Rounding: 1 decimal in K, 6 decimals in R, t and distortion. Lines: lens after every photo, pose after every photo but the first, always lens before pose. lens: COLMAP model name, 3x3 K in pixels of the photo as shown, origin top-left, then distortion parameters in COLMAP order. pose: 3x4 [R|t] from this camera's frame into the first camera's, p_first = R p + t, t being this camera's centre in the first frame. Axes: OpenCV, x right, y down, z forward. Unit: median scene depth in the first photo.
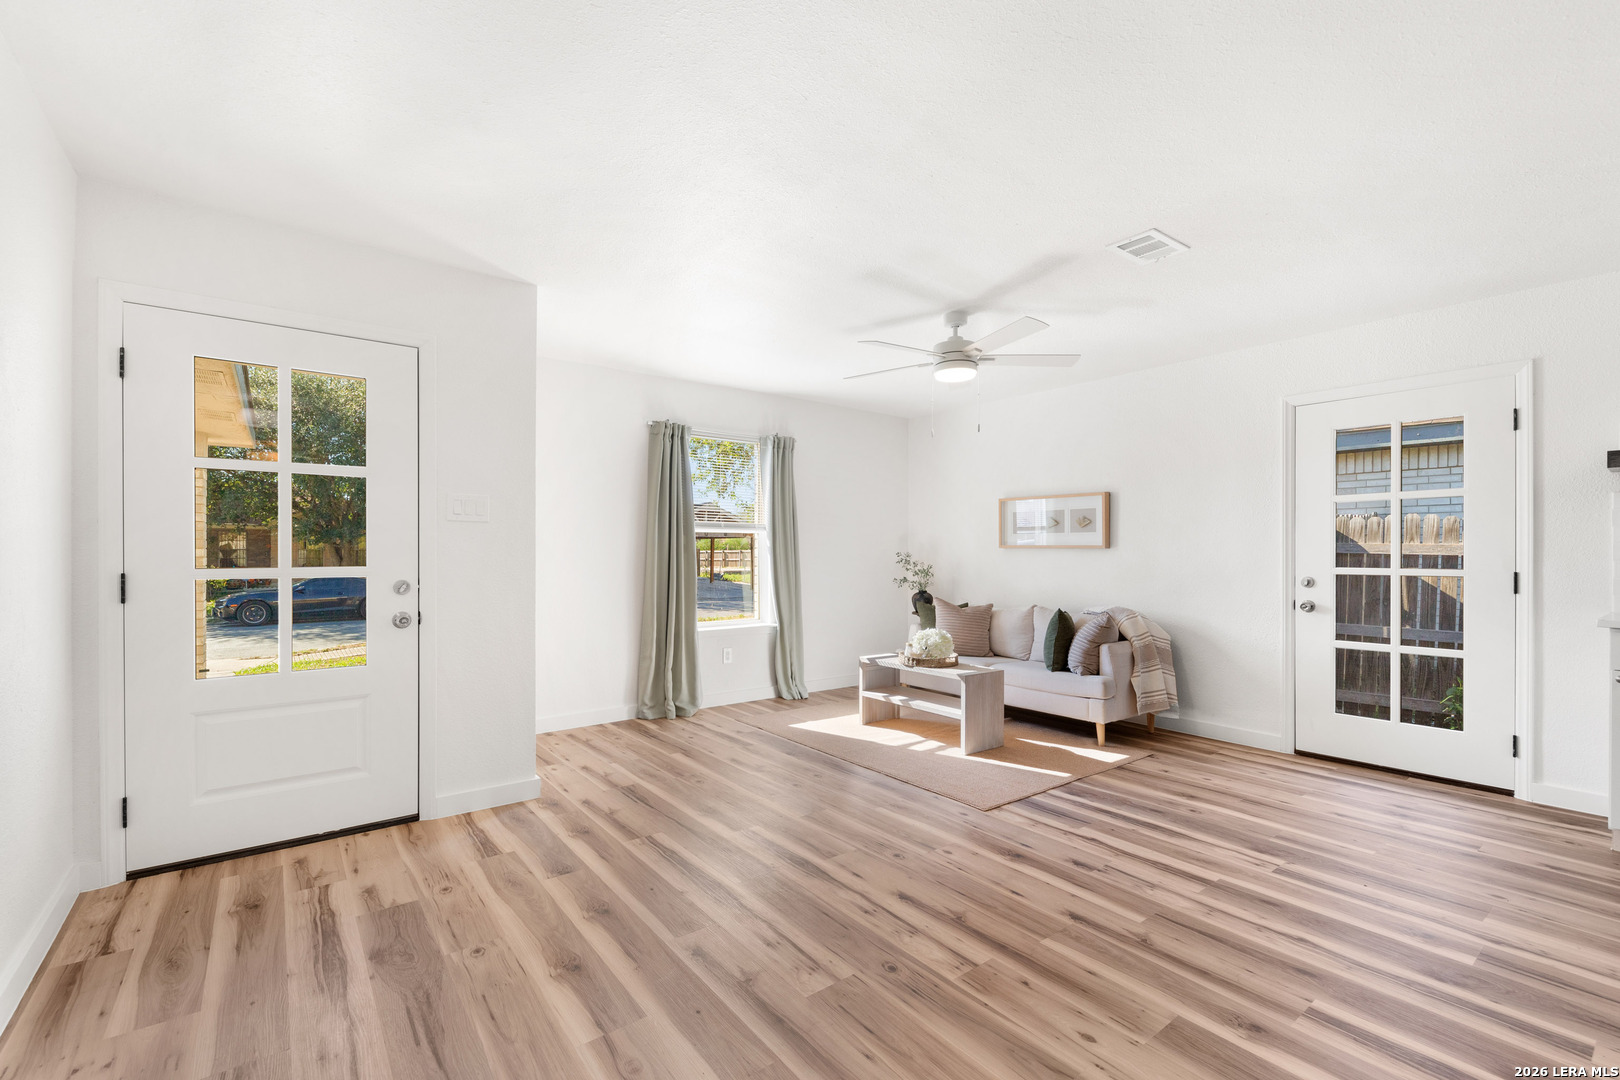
lens RADIAL K [[696.5, 0, 811.6], [0, 696.5, 559.6], [0, 0, 1]] dist [0.005234, -0.003617]
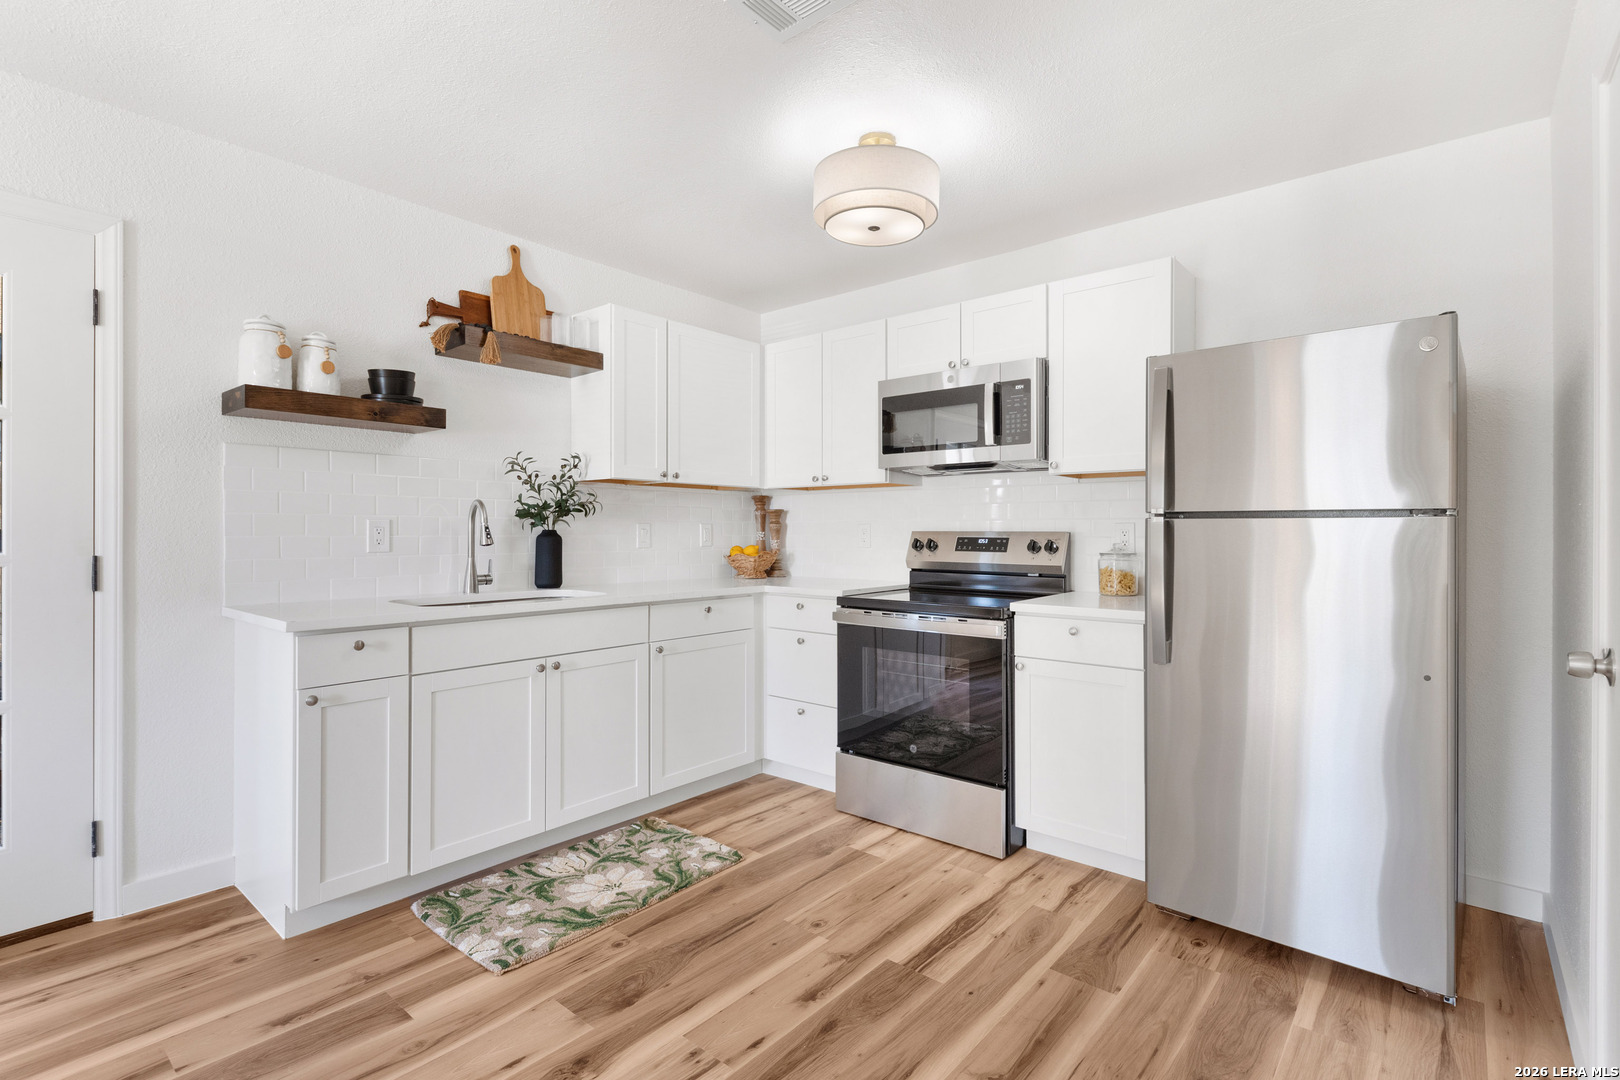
lens RADIAL K [[752.9, 0, 810.2], [0, 752.9, 529.8], [0, 0, 1]] dist [0.010463, 0.000646]
pose [[-0.204610, -0.003952, 0.978836, 0.187038], [-0.001706, 0.999992, 0.003680, -0.007234], [-0.978842, -0.000917, -0.204615, 0.436665]]
